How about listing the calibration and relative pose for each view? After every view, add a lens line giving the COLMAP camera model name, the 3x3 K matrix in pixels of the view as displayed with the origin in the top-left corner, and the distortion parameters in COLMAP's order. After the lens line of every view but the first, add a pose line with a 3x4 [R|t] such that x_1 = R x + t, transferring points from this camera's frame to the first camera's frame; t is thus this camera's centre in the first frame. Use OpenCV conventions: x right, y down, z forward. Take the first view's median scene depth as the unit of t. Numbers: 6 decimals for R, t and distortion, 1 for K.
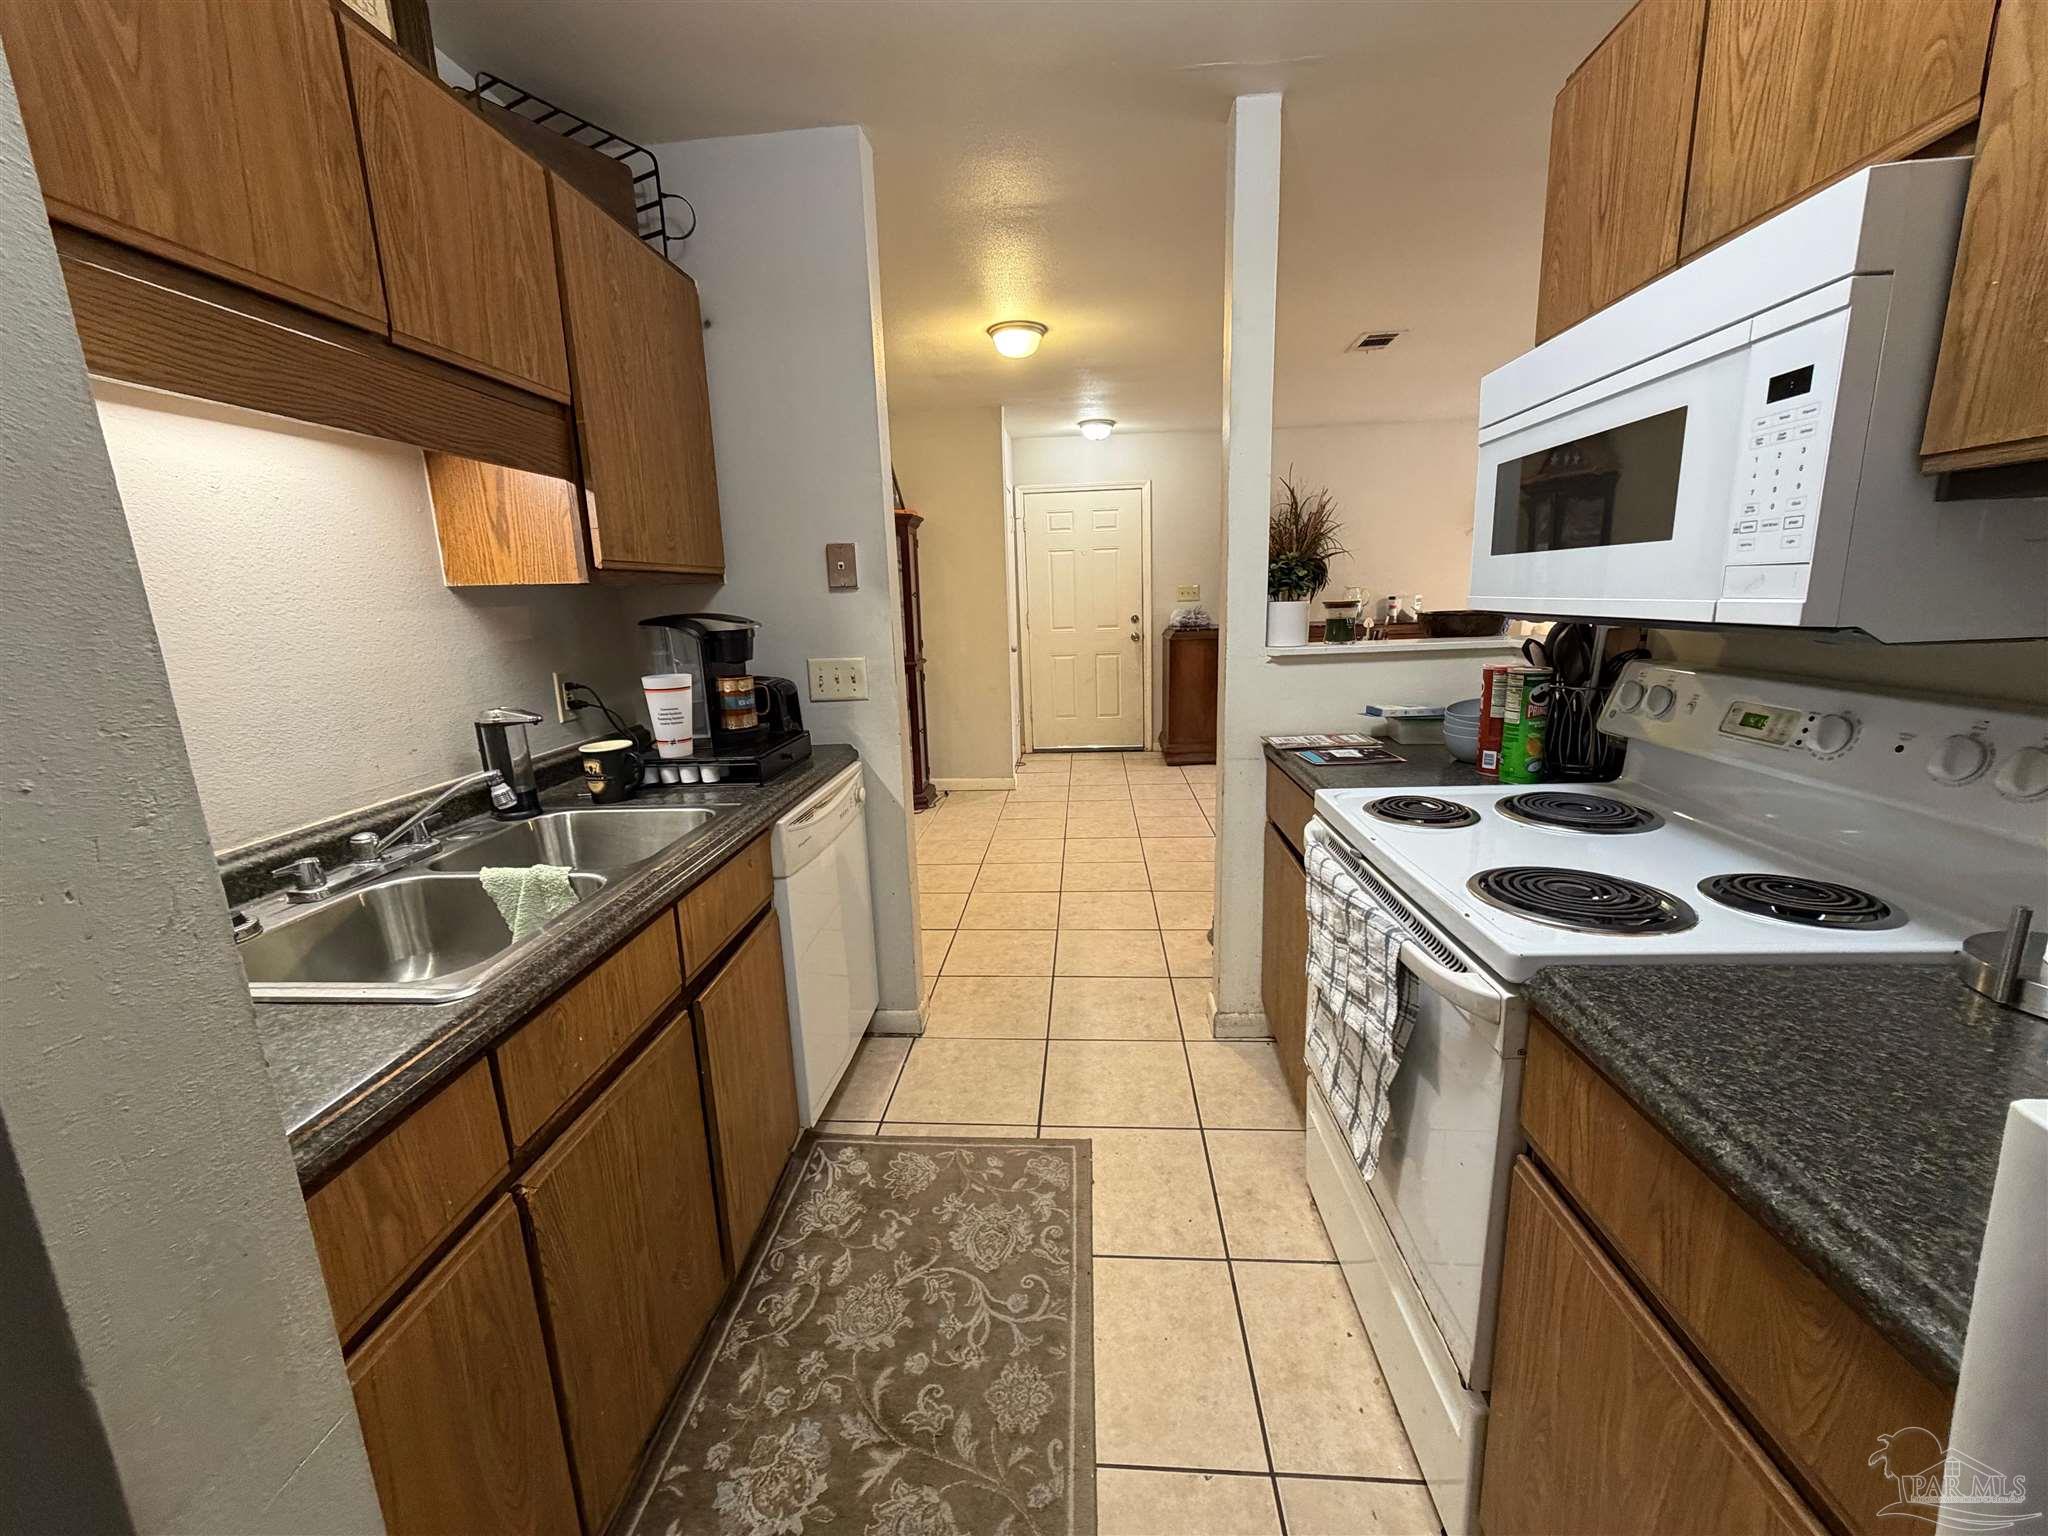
lens RADIAL K [[812.6, 0, 1029.9], [0, 812.6, 765.3], [0, 0, 1]] dist [0.002596, -0.000969]
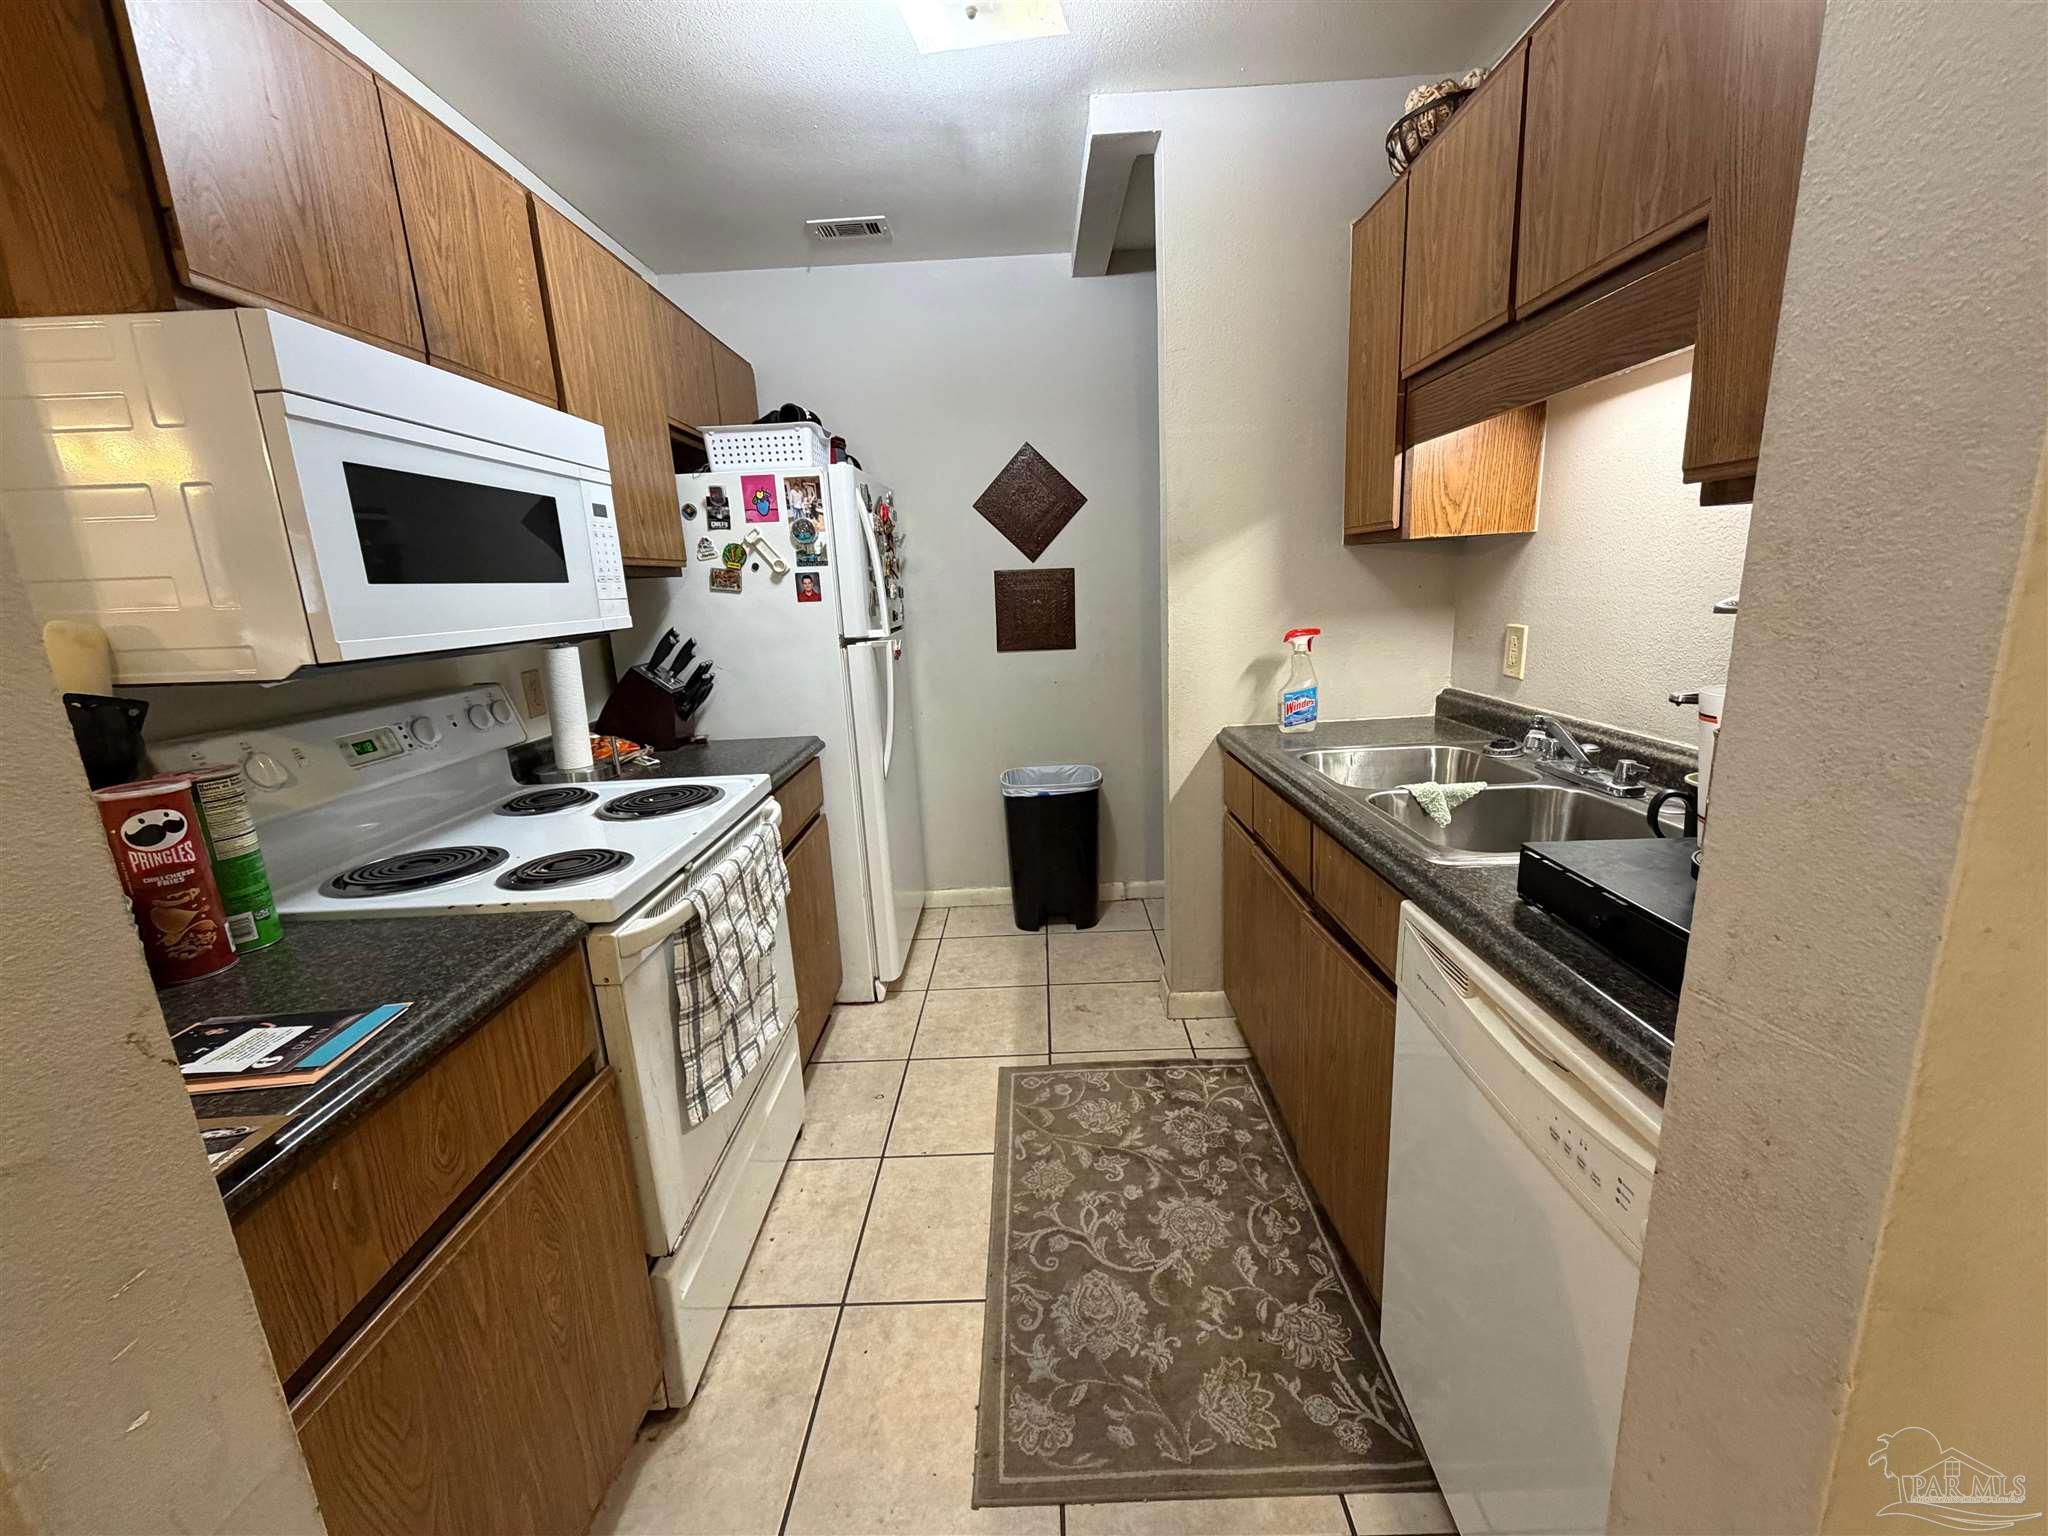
lens RADIAL K [[812.6, 0, 1029.9], [0, 812.6, 765.3], [0, 0, 1]] dist [0.002596, -0.000969]
pose [[-0.994633, 0.093321, -0.044684, 0.012103], [0.065819, 0.903893, 0.422665, -0.374120], [0.079833, 0.417455, -0.905184, 1.748219]]
